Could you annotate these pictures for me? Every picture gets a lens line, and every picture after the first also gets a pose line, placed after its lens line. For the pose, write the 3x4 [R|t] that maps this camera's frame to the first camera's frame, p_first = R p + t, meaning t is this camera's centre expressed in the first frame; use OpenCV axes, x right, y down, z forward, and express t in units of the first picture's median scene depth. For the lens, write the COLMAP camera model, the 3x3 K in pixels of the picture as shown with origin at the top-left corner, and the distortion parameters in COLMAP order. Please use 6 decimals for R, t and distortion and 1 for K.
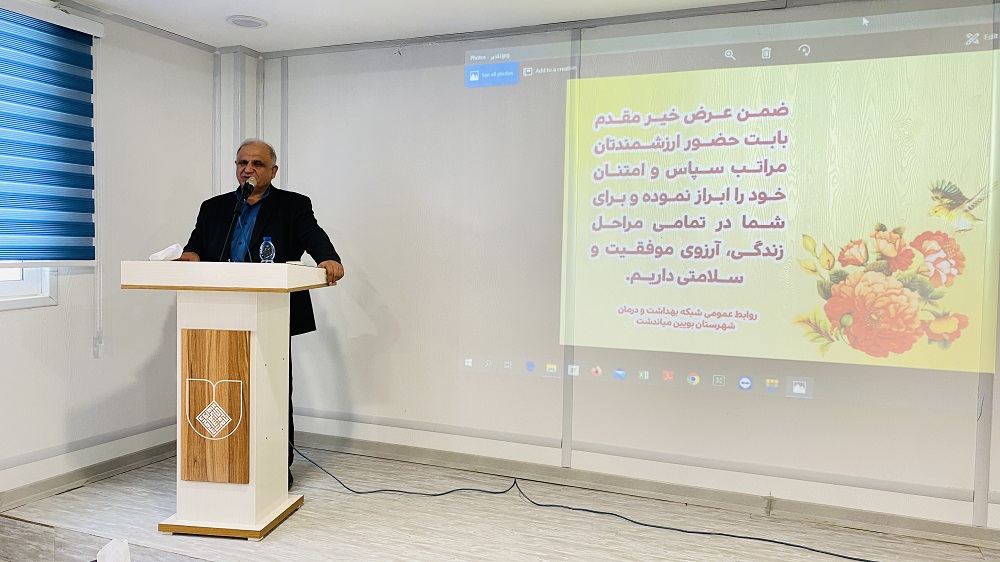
lens RADIAL K [[758.8, 0, 500.0], [0, 758.8, 281.0], [0, 0, 1]] dist [0.009577, -0.004392]
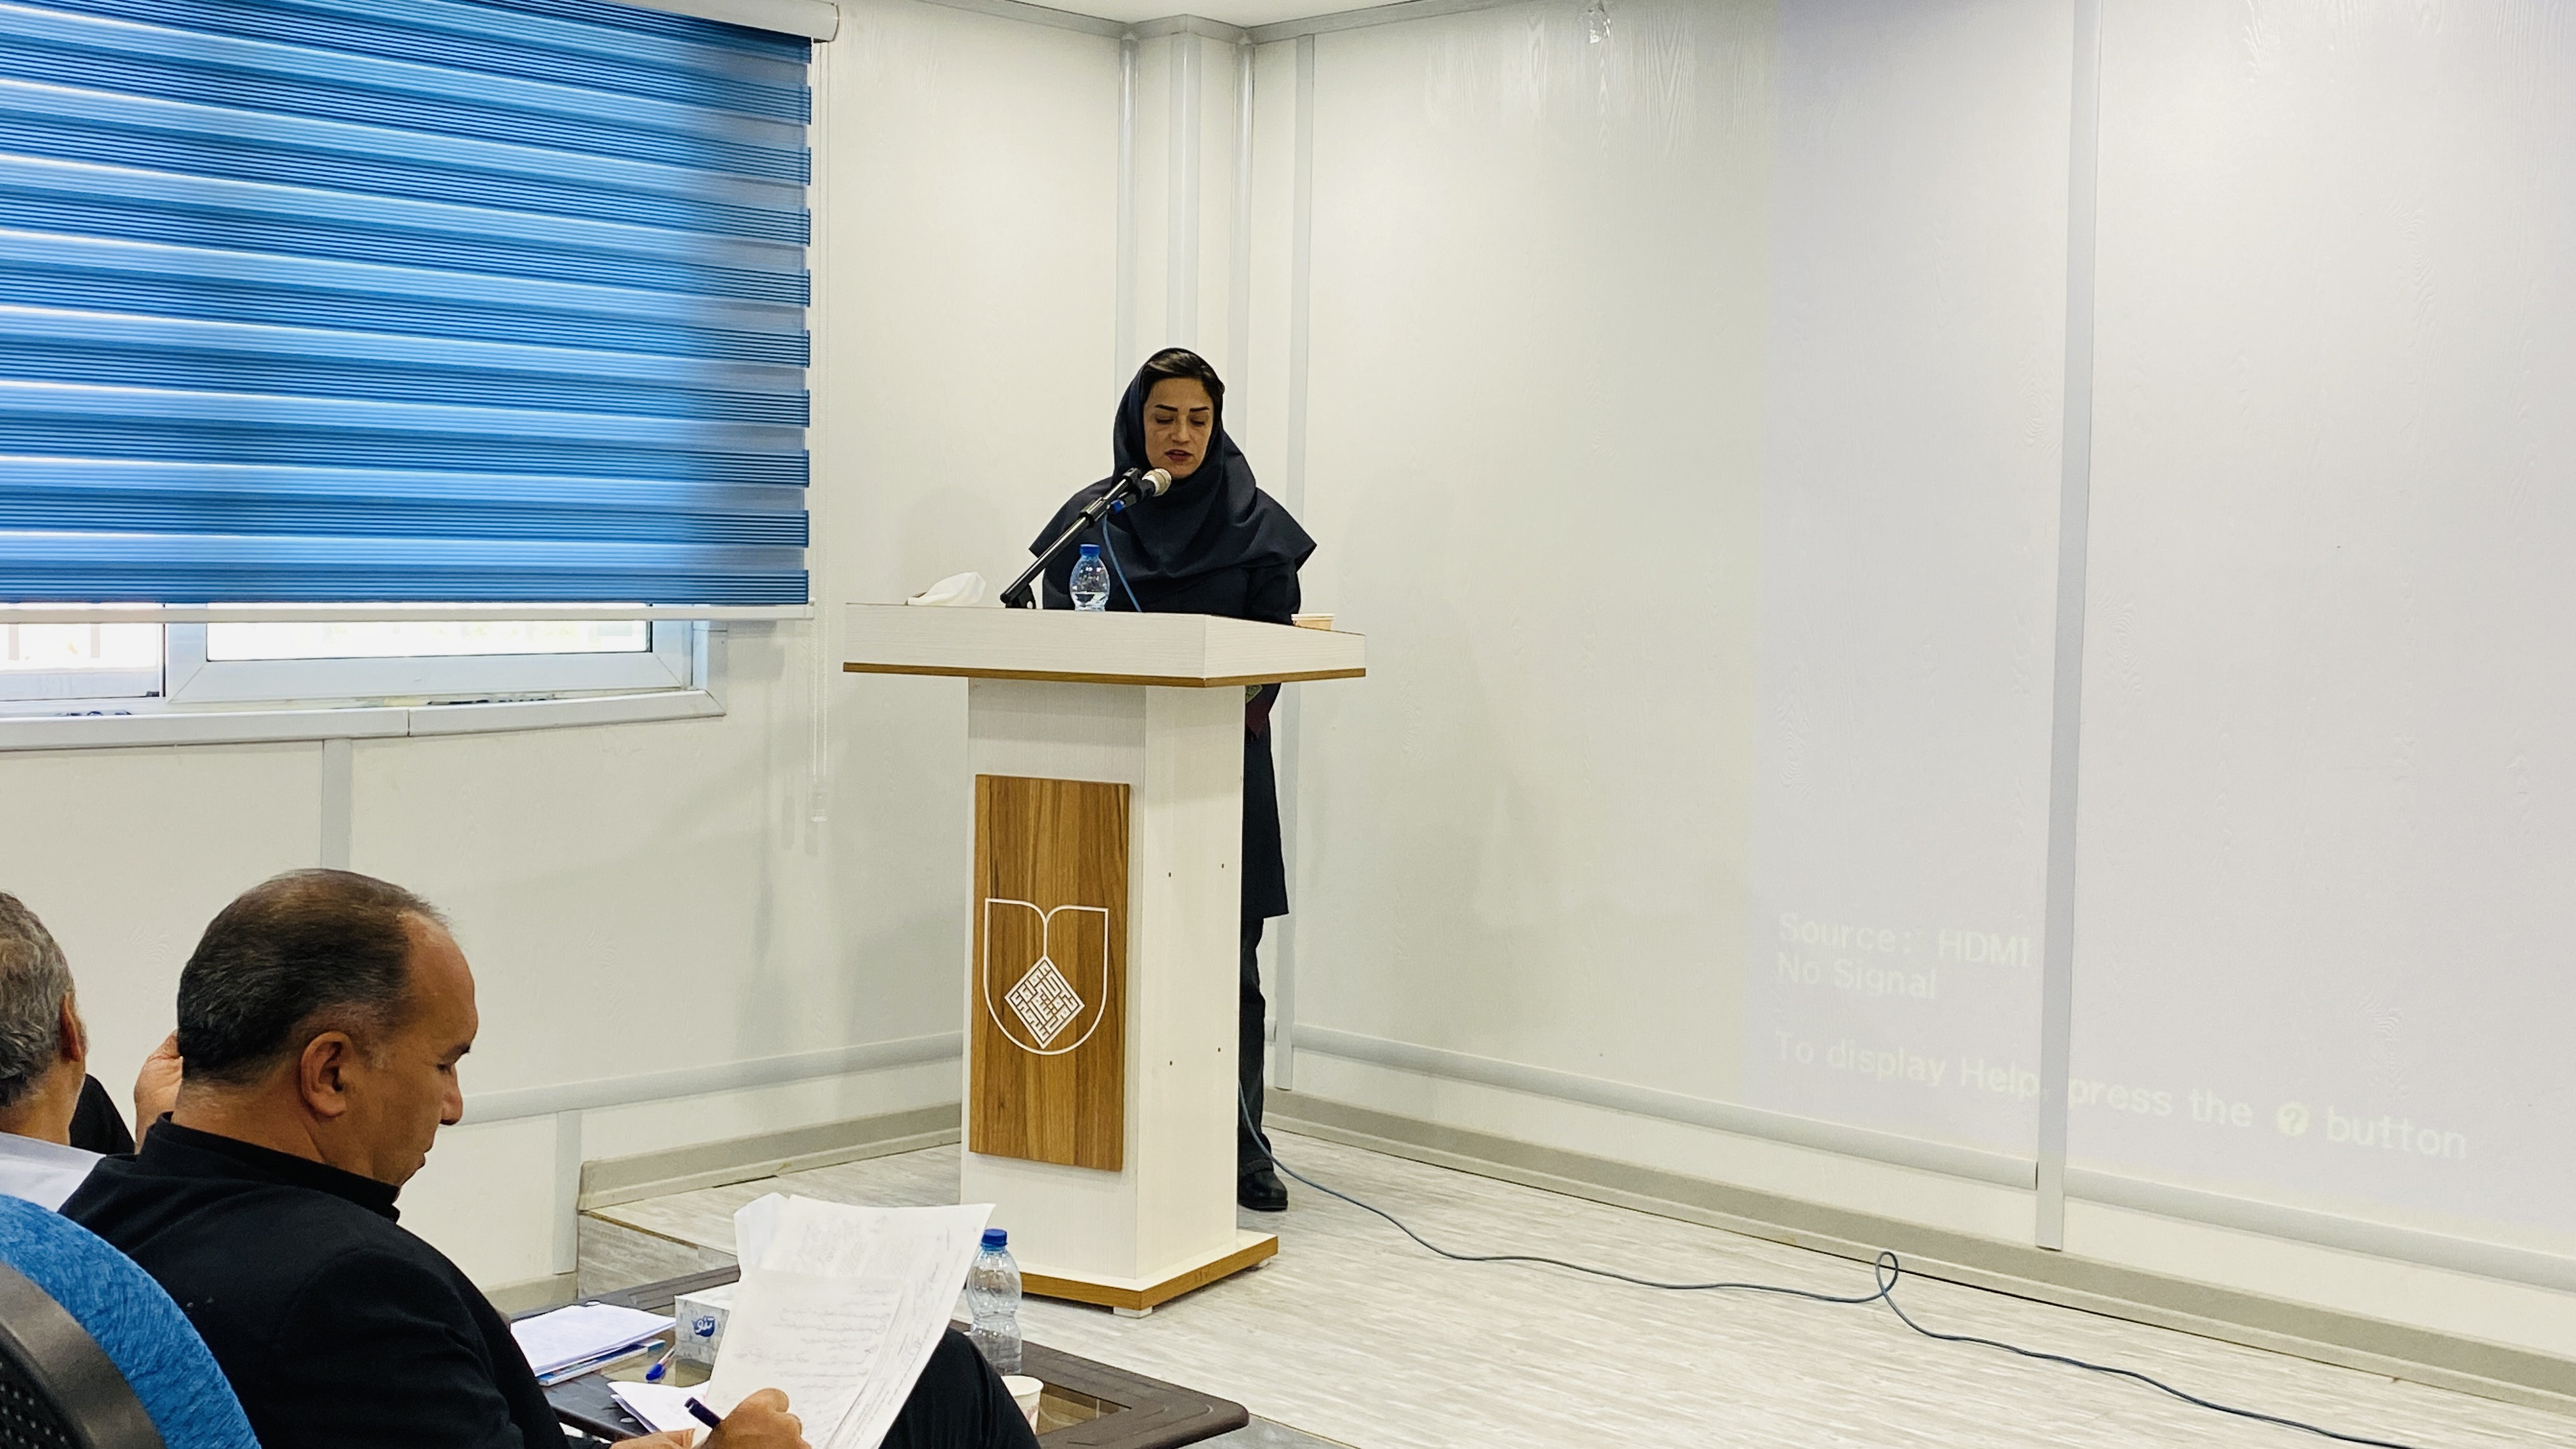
lens RADIAL K [[2991.2, 0, 1288.0], [0, 2991.2, 724.5], [0, 0, 1]] dist [0.219582, -0.004304]
pose [[0.929062, 0.020584, -0.369350, 0.304512], [-0.020161, 0.999784, 0.005005, 0.022714], [0.369373, 0.002796, 0.929277, -0.398943]]
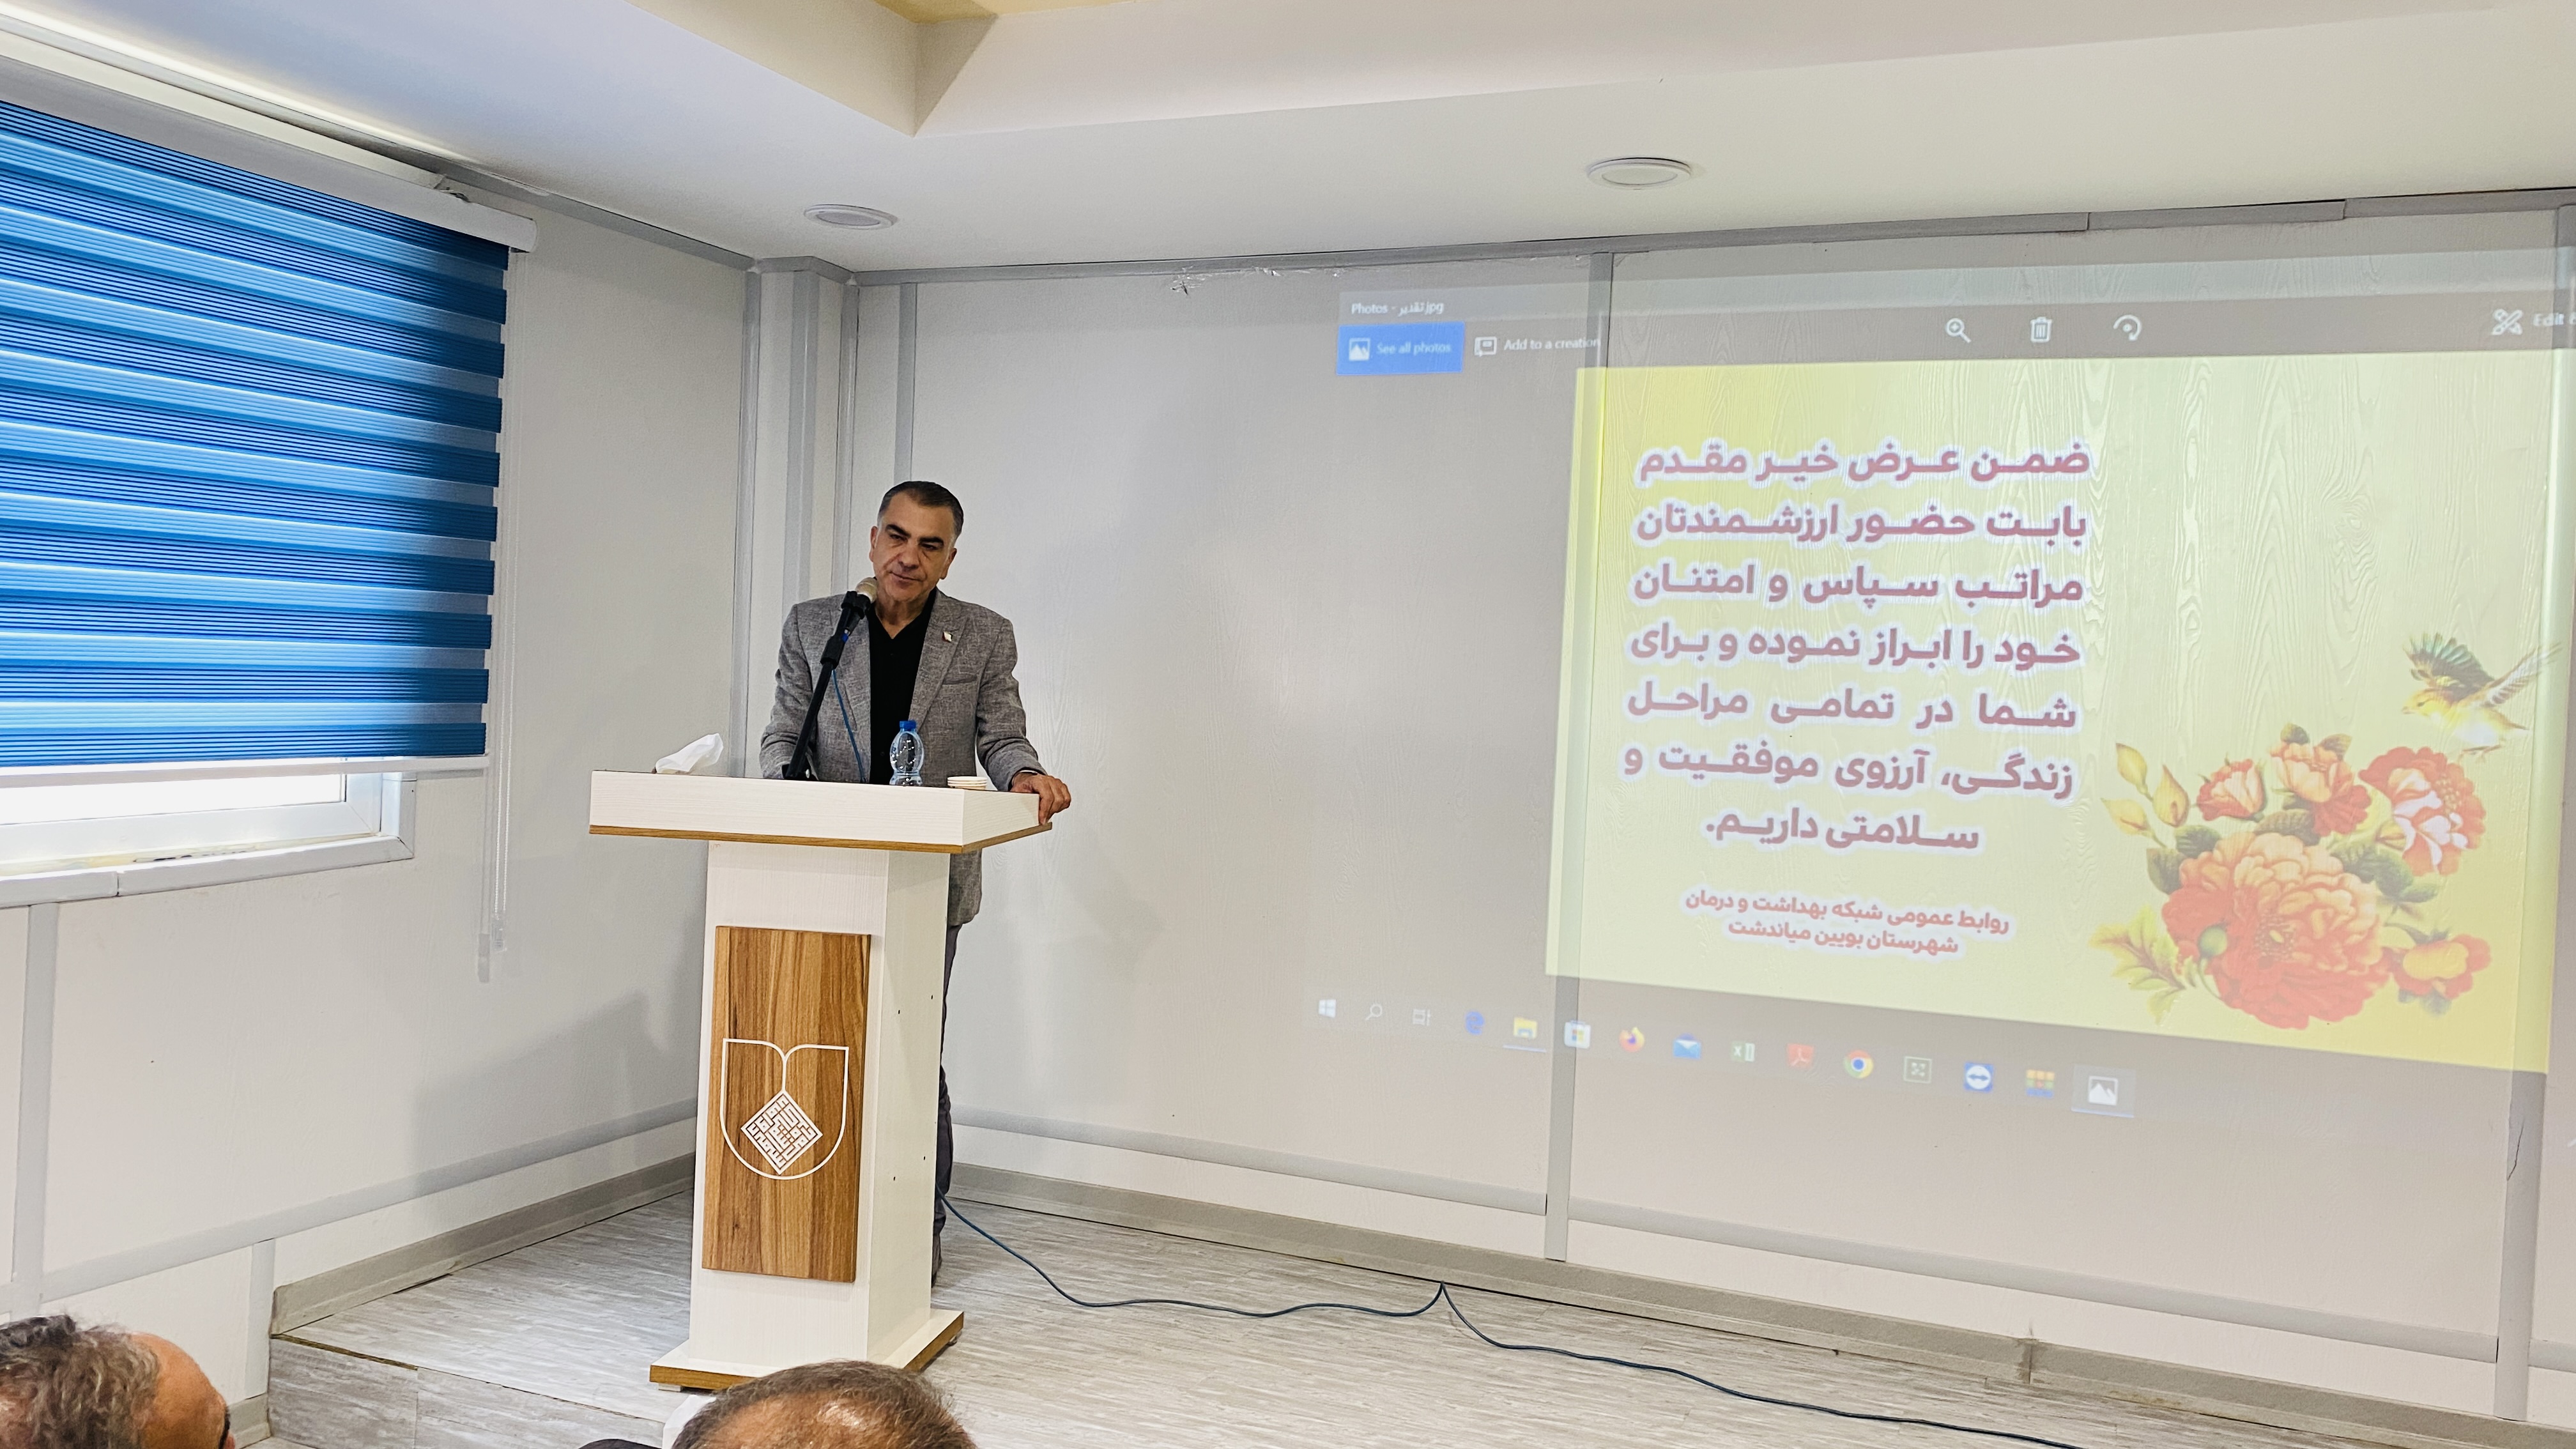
lens RADIAL K [[1948.0, 0, 1288.0], [0, 1948.0, 724.5], [0, 0, 1]] dist [0.001441, 0.007439]
pose [[0.999692, 0.024813, -0.000318, -0.081489], [-0.024814, 0.999515, -0.018789, -0.038614], [-0.000149, 0.018791, 0.999823, -0.129343]]
